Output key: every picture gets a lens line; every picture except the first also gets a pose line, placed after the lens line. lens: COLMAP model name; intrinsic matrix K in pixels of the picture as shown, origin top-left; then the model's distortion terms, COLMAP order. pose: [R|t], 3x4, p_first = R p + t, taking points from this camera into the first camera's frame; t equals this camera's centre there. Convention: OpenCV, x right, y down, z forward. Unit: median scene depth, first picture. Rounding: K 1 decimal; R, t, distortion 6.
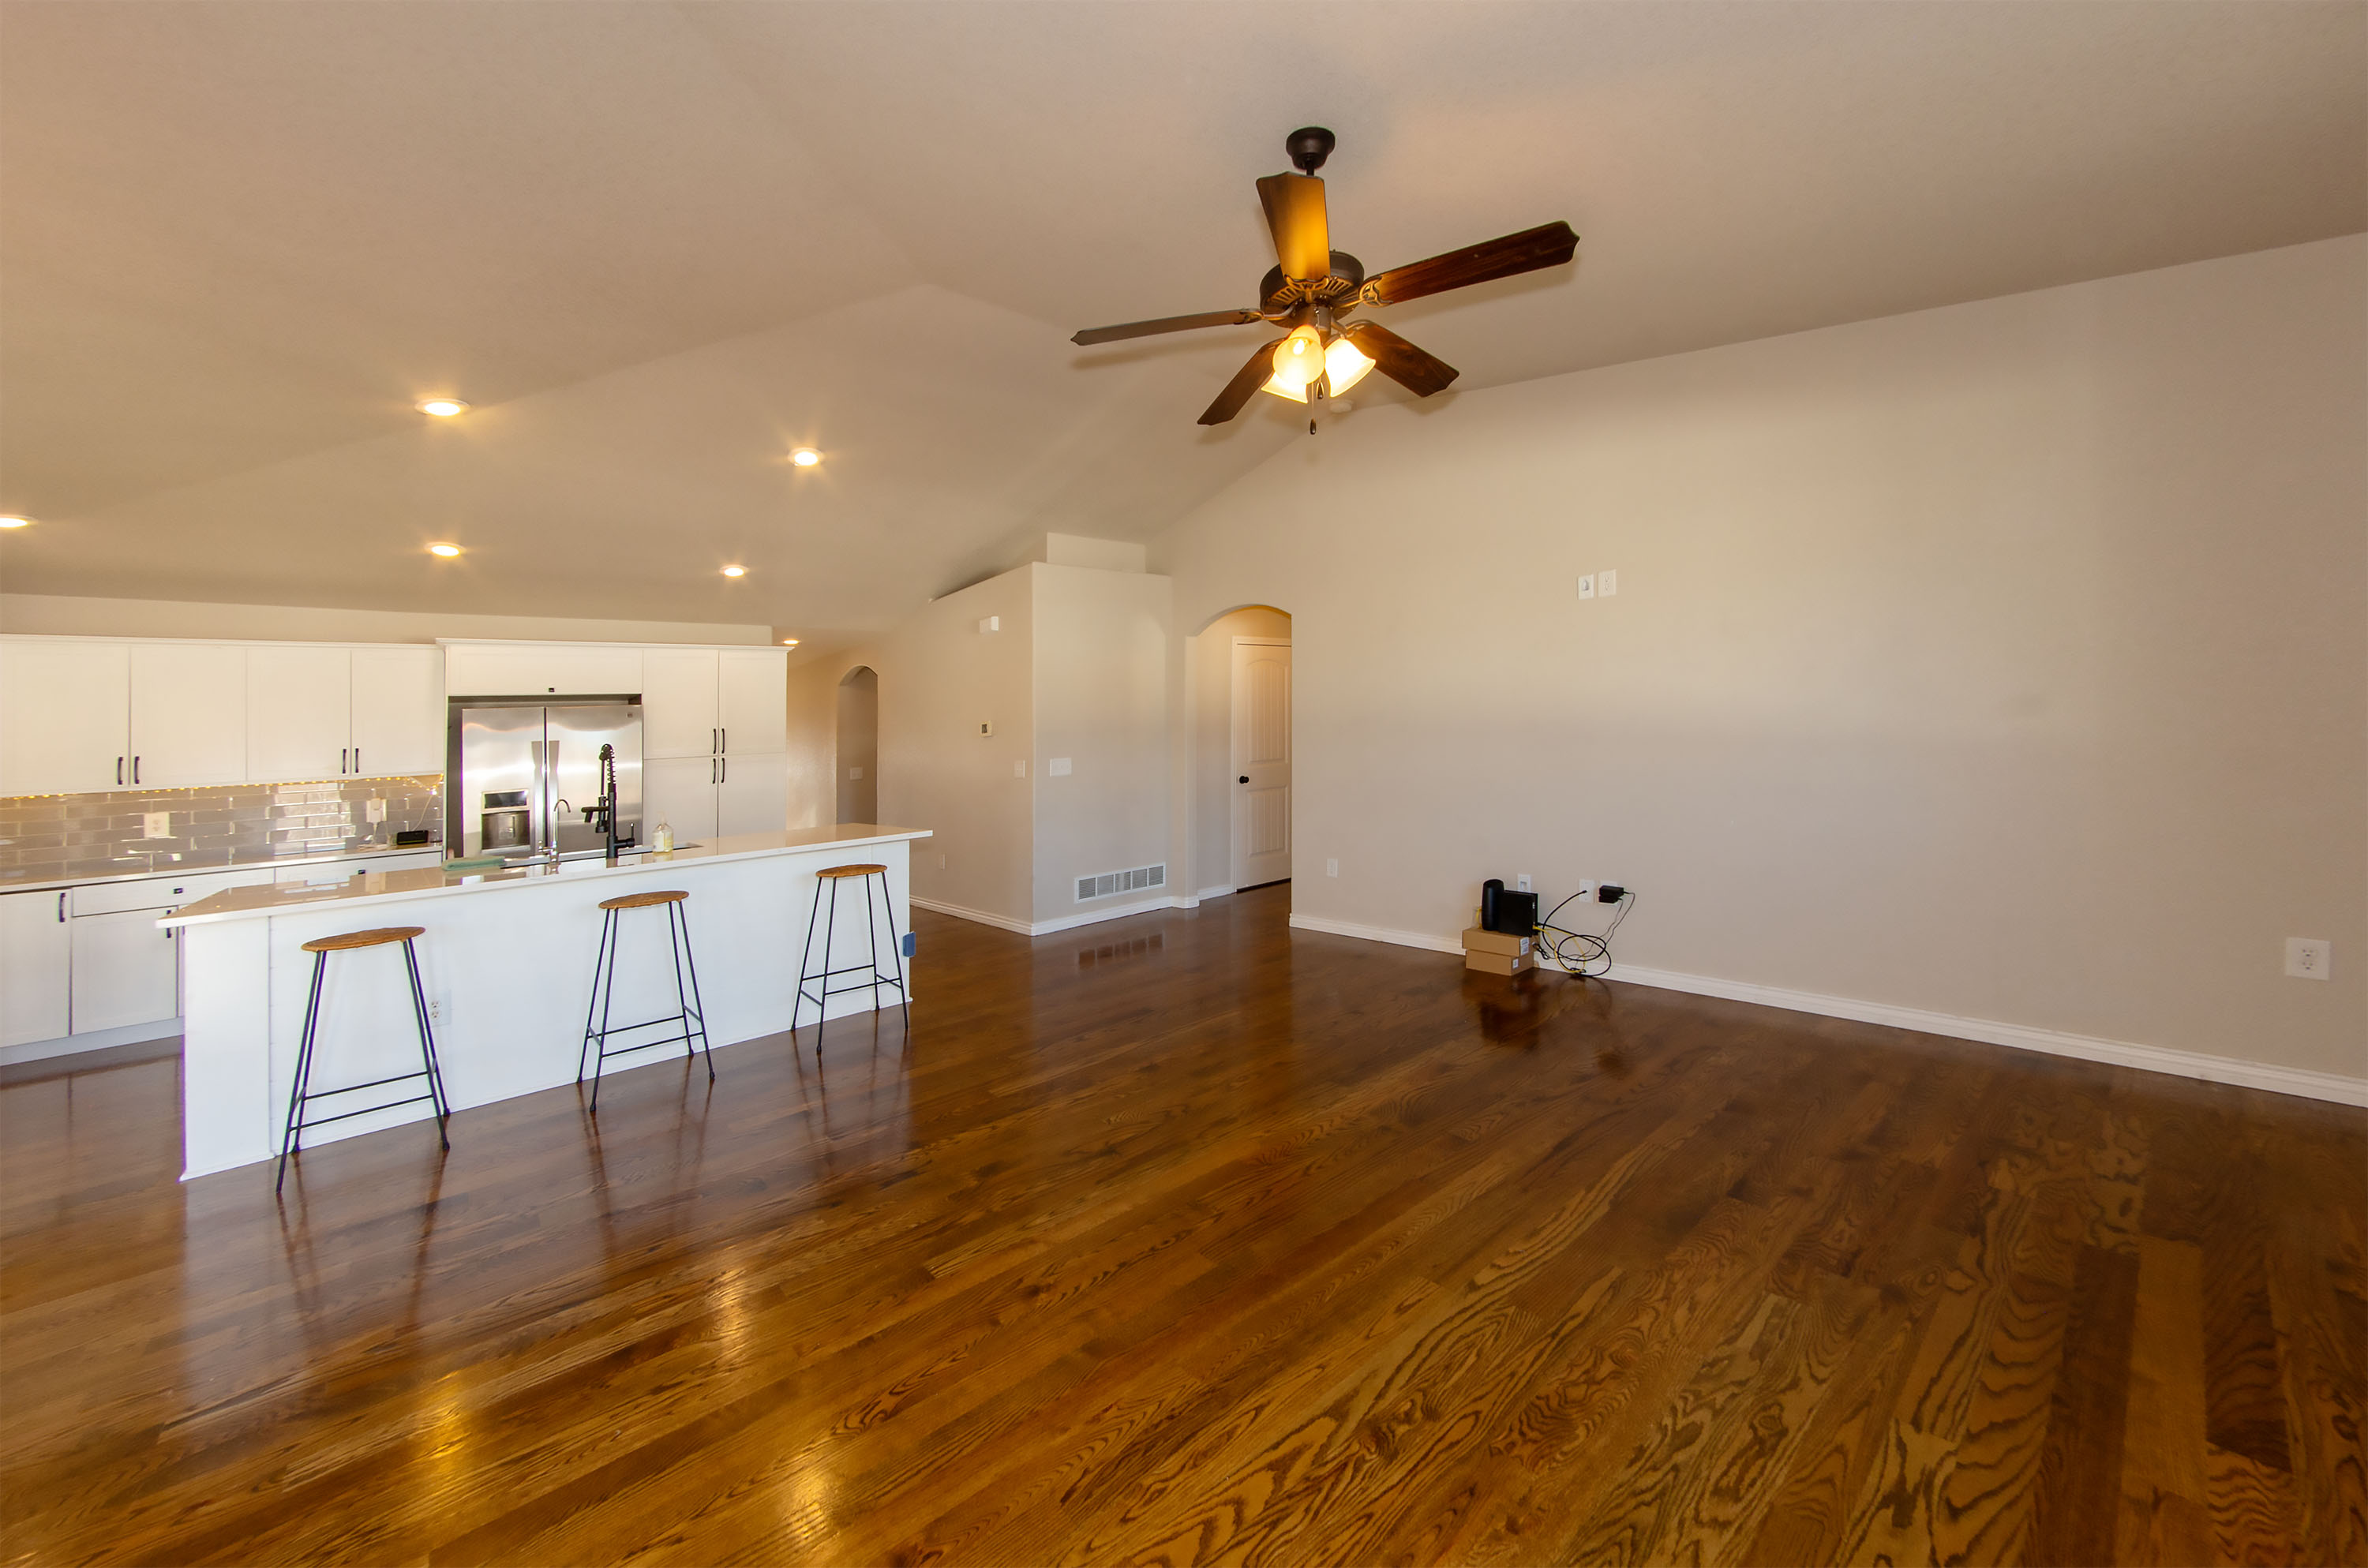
lens RADIAL K [[905.3, 0, 1182.5], [0, 905.3, 790.1], [0, 0, 1]] dist [0.017622, 0.000215]
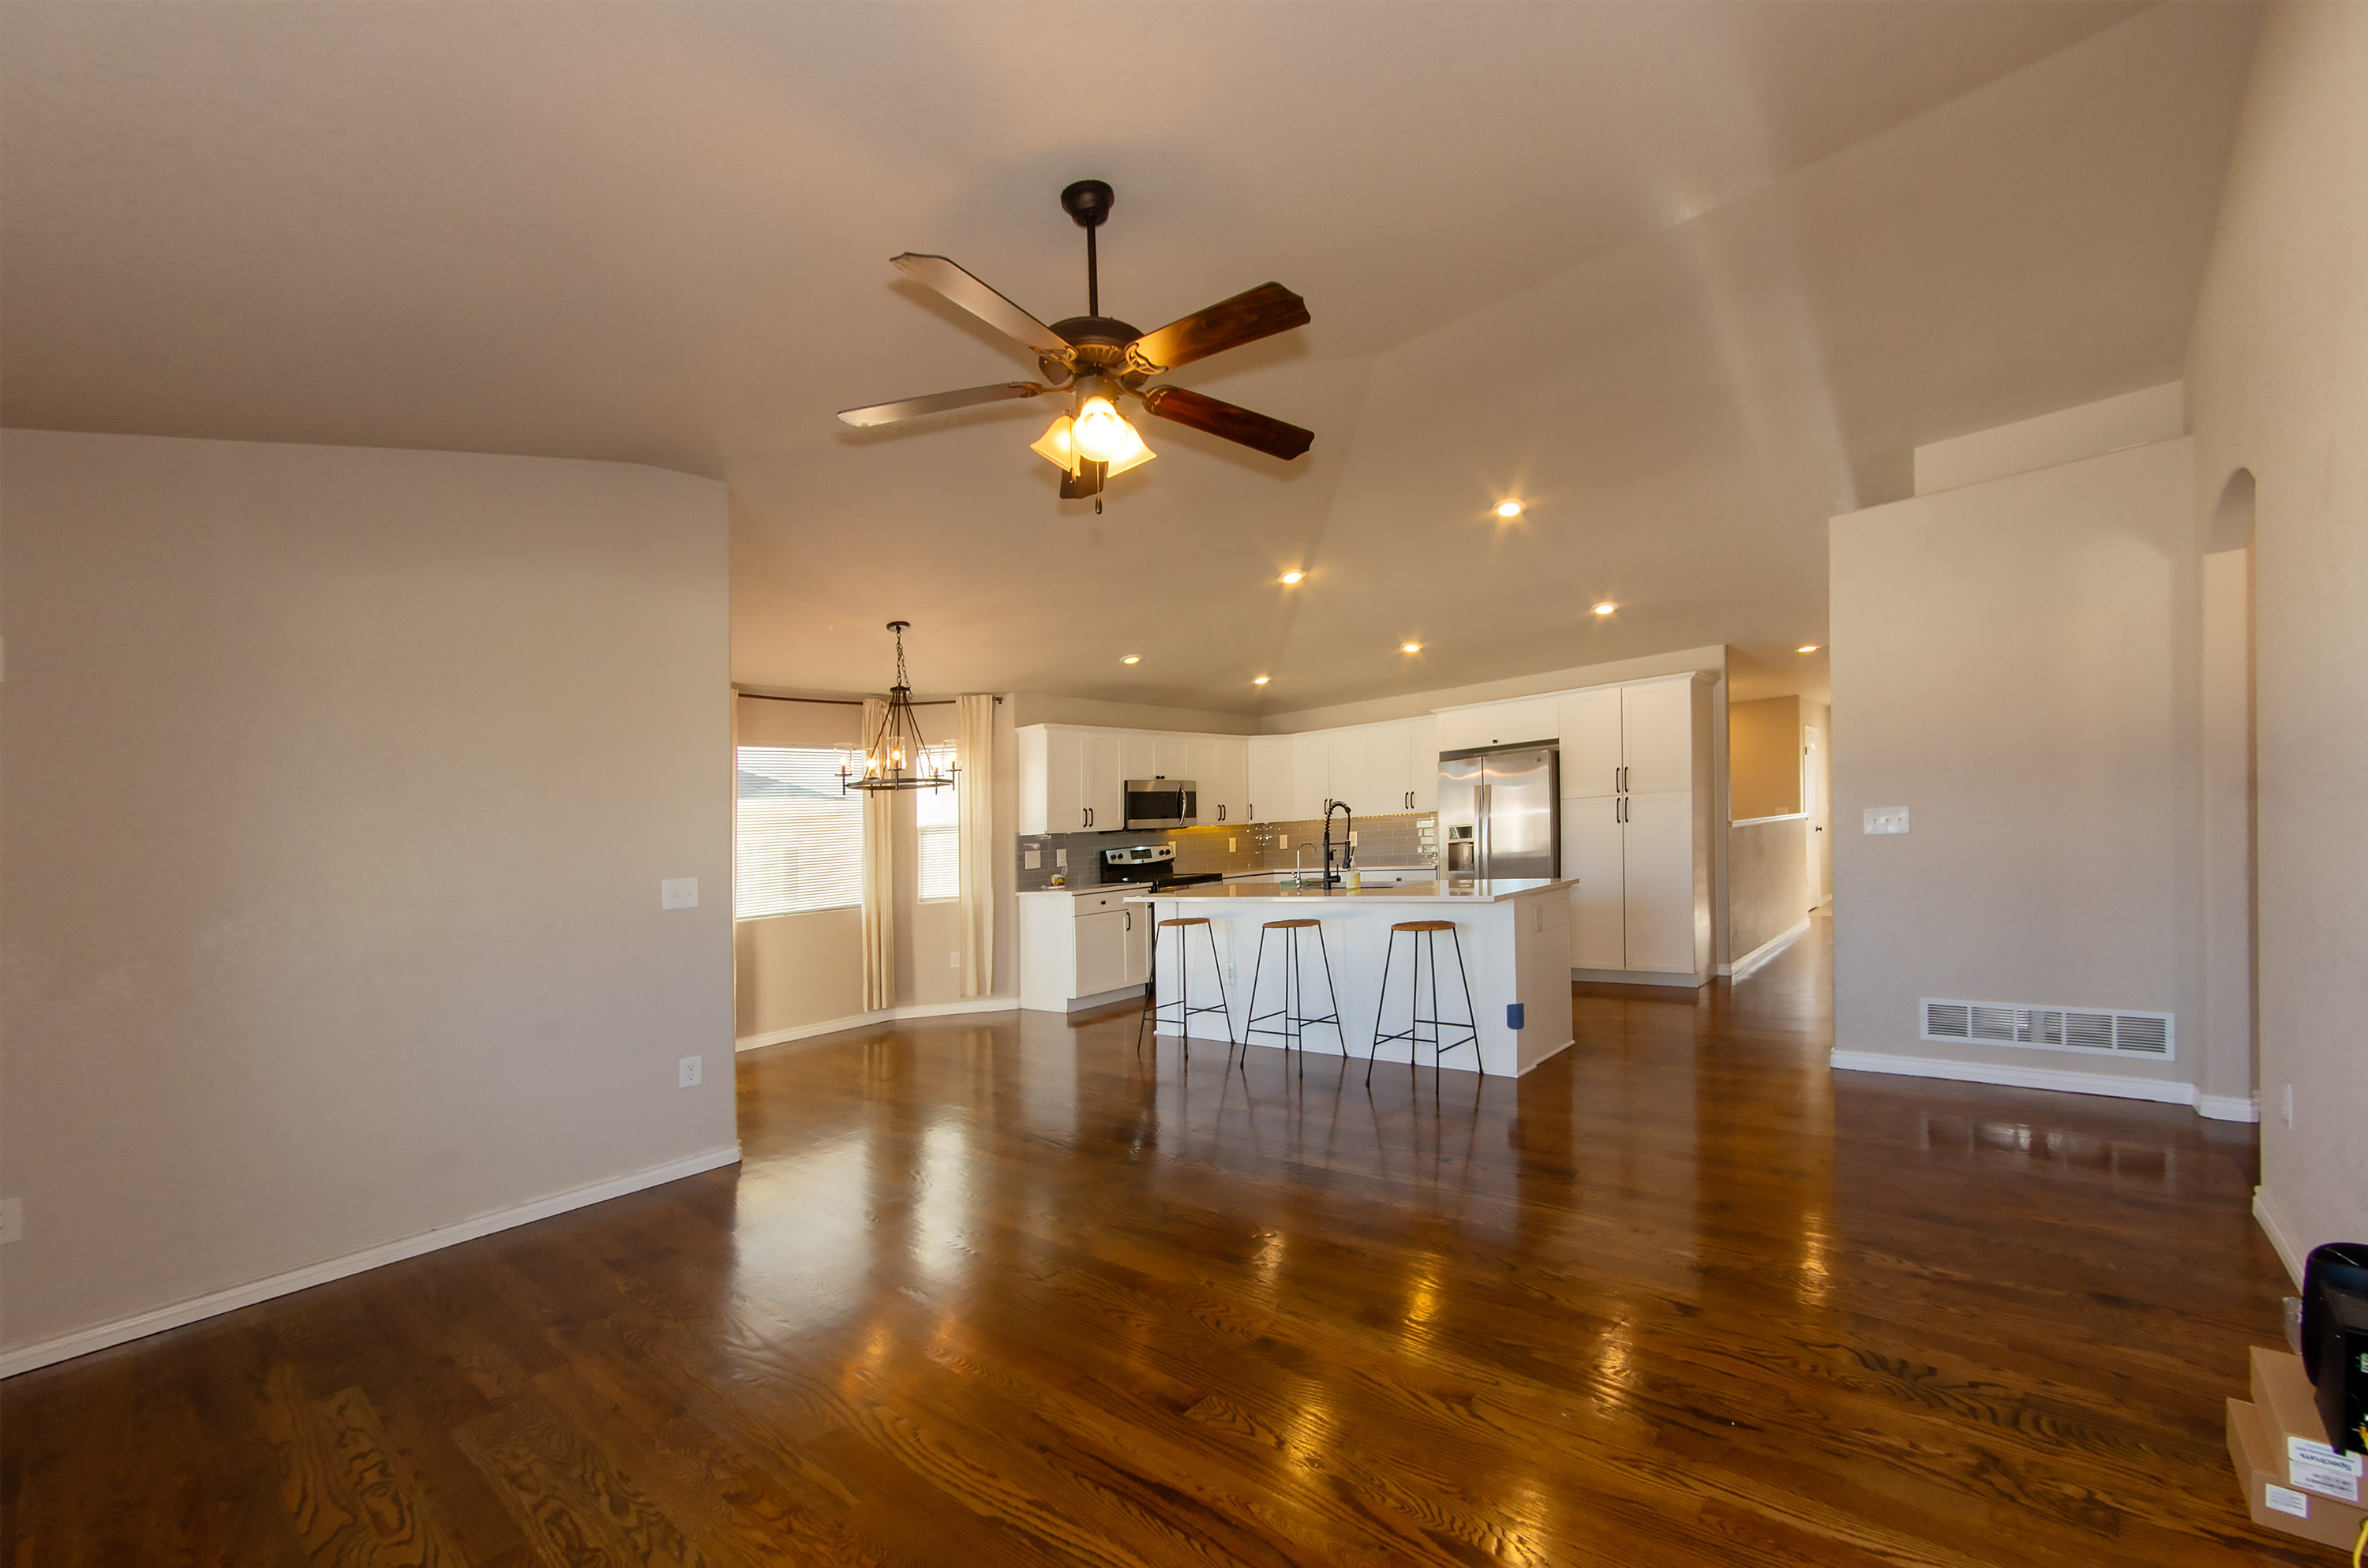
lens RADIAL K [[987.8, 0, 1183.4], [0, 987.8, 777.2], [0, 0, 1]] dist [0.018033, 0.000054]
pose [[0.113677, -0.007956, -0.993486, 0.698775], [0.001162, 0.999968, -0.007875, -0.069114], [0.993517, -0.000259, 0.113683, 0.581667]]
